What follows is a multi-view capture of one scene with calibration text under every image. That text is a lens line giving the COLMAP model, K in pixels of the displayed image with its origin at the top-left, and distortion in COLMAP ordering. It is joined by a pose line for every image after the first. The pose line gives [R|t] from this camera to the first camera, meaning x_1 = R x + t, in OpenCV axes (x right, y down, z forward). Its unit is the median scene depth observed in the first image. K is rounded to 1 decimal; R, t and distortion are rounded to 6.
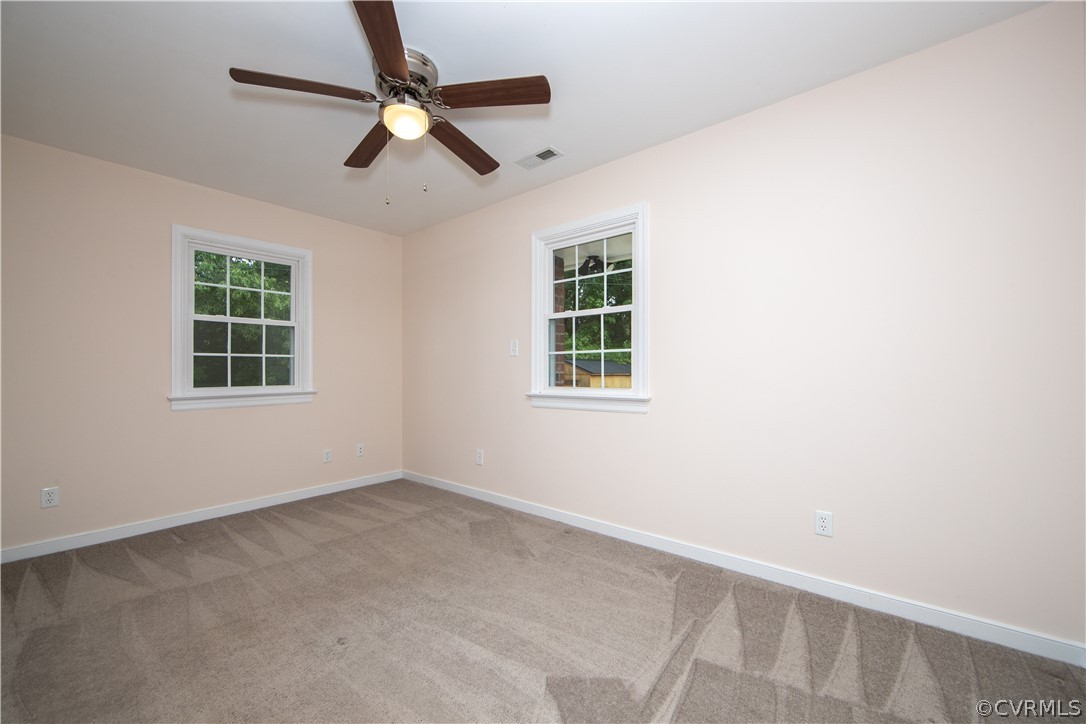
lens RADIAL K [[433.9, 0, 539.9], [0, 433.9, 366.9], [0, 0, 1]] dist [-0.003857, -0.000289]
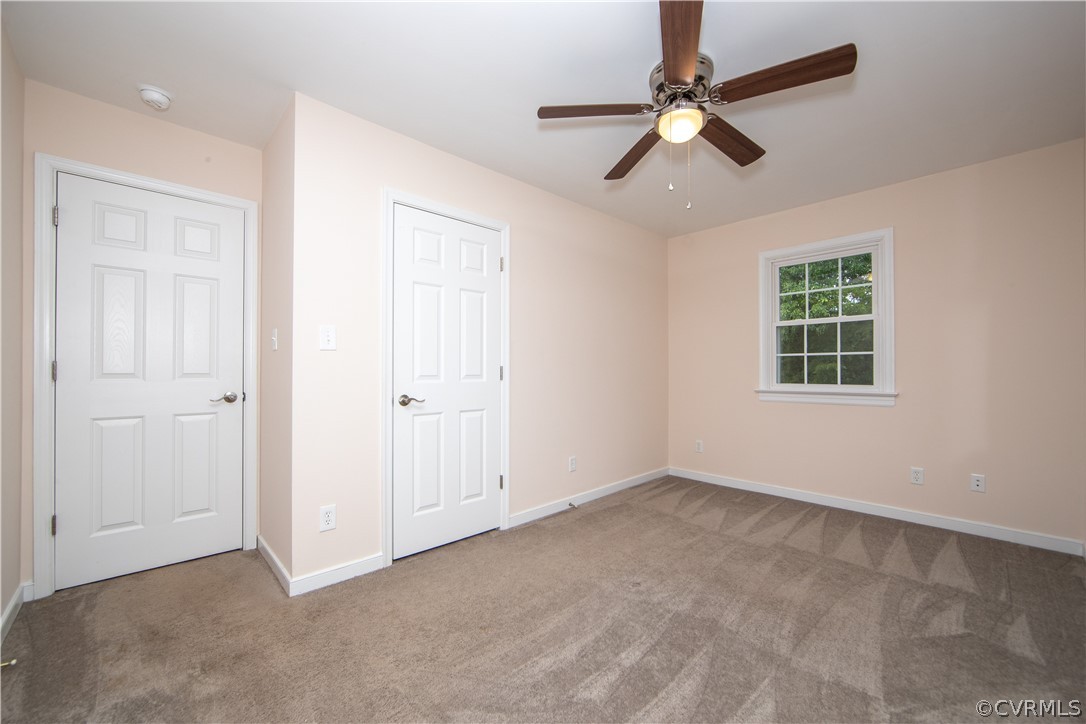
lens RADIAL K [[433.9, 0, 539.9], [0, 433.9, 366.9], [0, 0, 1]] dist [-0.003857, -0.000289]
pose [[-0.122880, -0.002965, -0.992417, 0.464524], [0.009040, 0.999951, -0.004107, 0.001734], [0.992380, -0.009476, -0.122848, 0.492740]]
